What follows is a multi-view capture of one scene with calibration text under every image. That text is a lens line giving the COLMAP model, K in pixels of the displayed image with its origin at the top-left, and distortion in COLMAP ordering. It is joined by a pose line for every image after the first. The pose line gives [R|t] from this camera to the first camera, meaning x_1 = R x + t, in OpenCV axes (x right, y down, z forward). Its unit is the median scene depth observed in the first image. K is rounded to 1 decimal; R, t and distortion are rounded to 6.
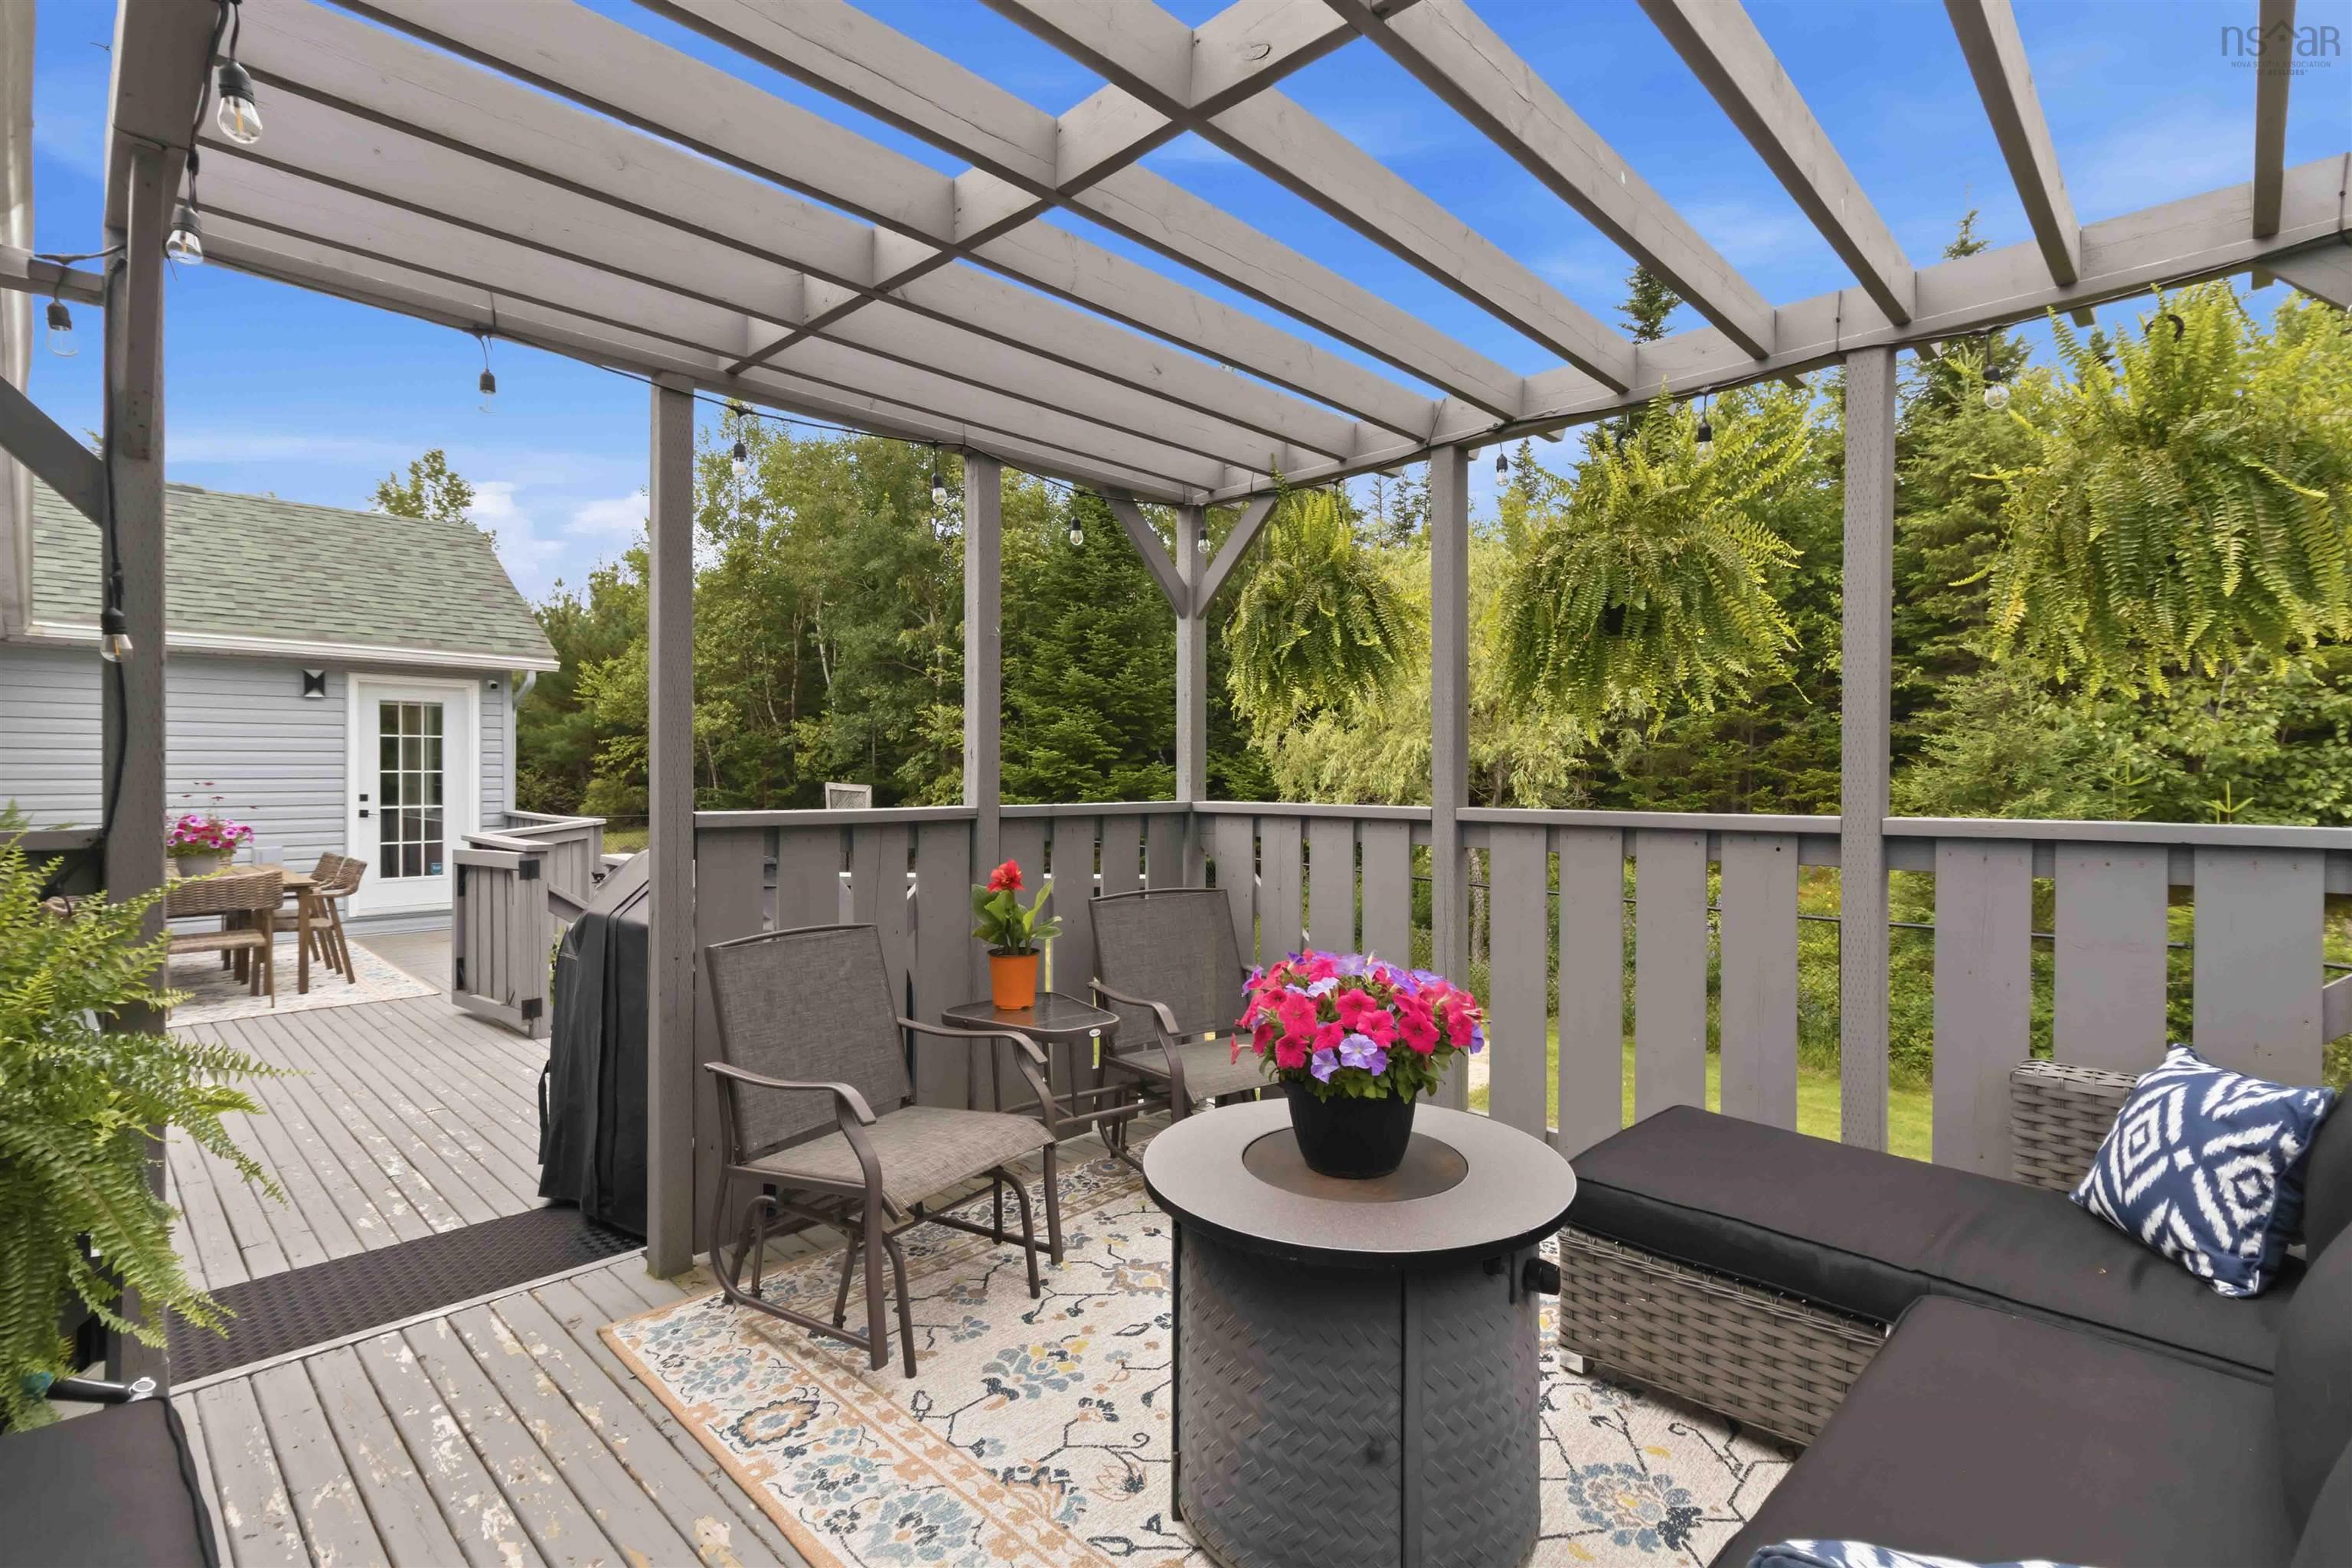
lens RADIAL K [[1097.6, 0, 1178.1], [0, 1097.6, 775.2], [0, 0, 1]] dist [0.005908, 0.000321]
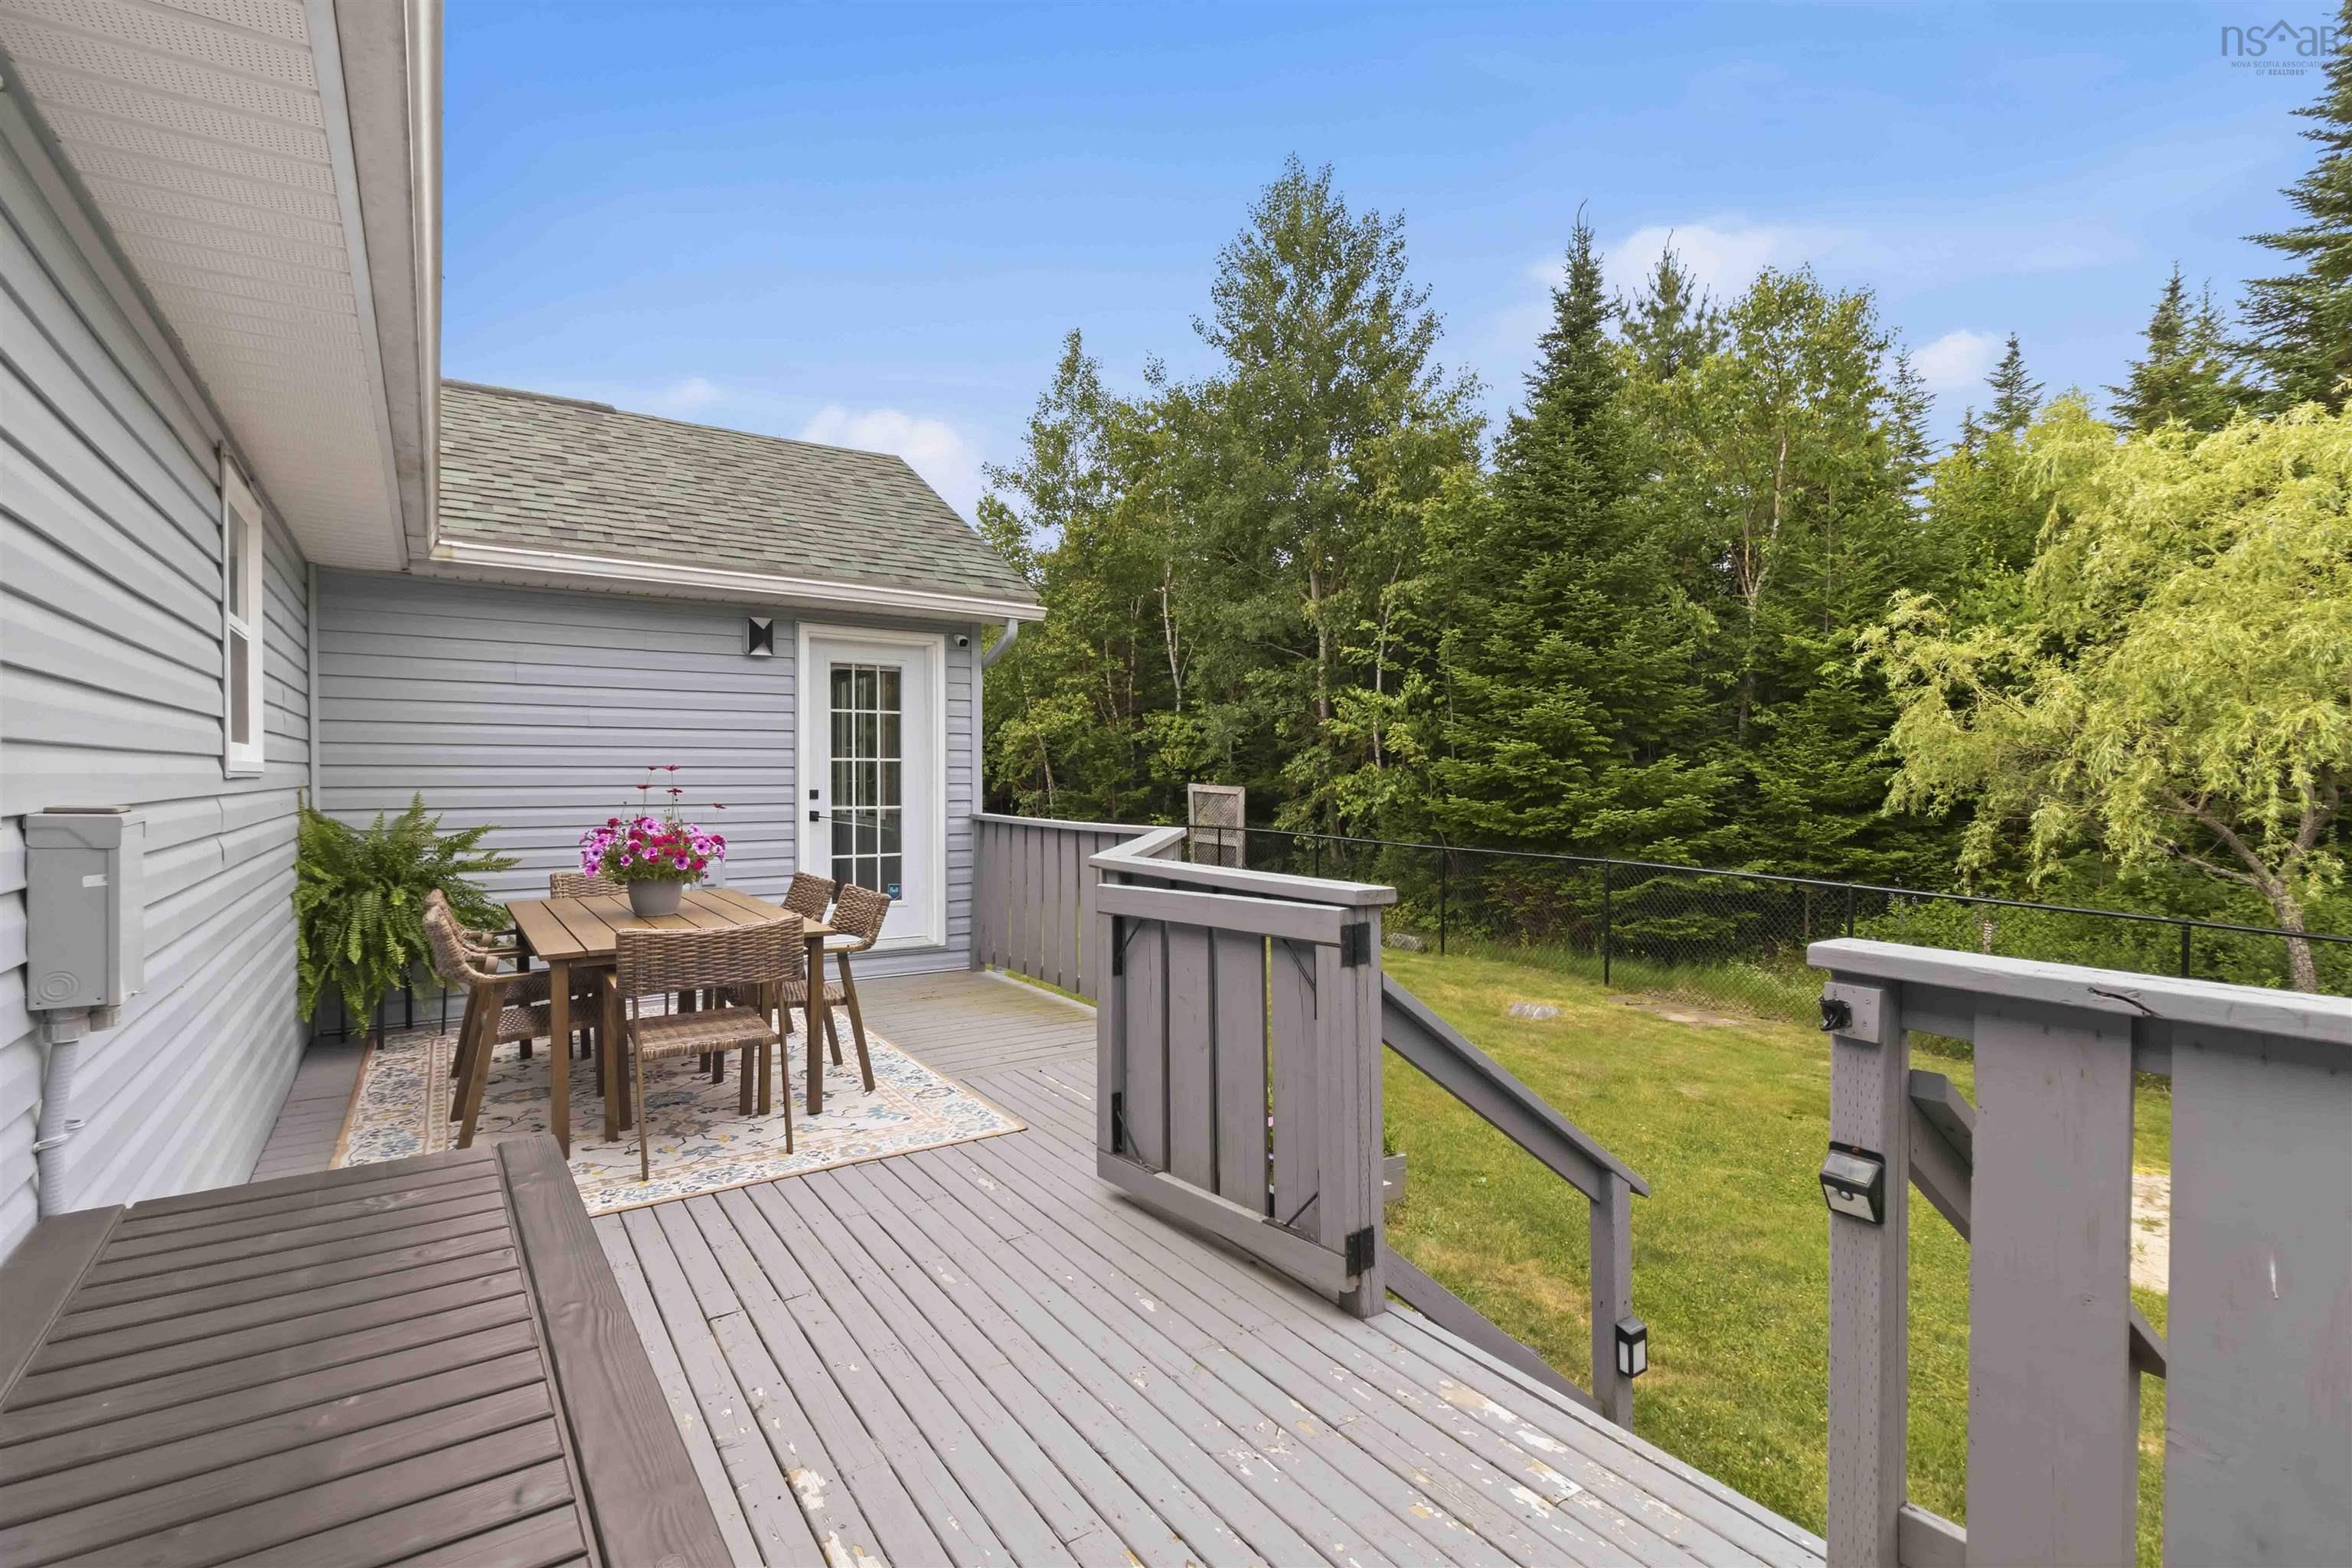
lens RADIAL K [[1097.6, 0, 1174.0], [0, 1097.6, 789.0], [0, 0, 1]] dist [0.005908, 0.000321]
pose [[0.977395, 0.002354, -0.211408, -0.331319], [-0.000938, 0.999976, 0.006800, 0.010963], [0.211419, -0.006448, 0.977374, 0.317212]]
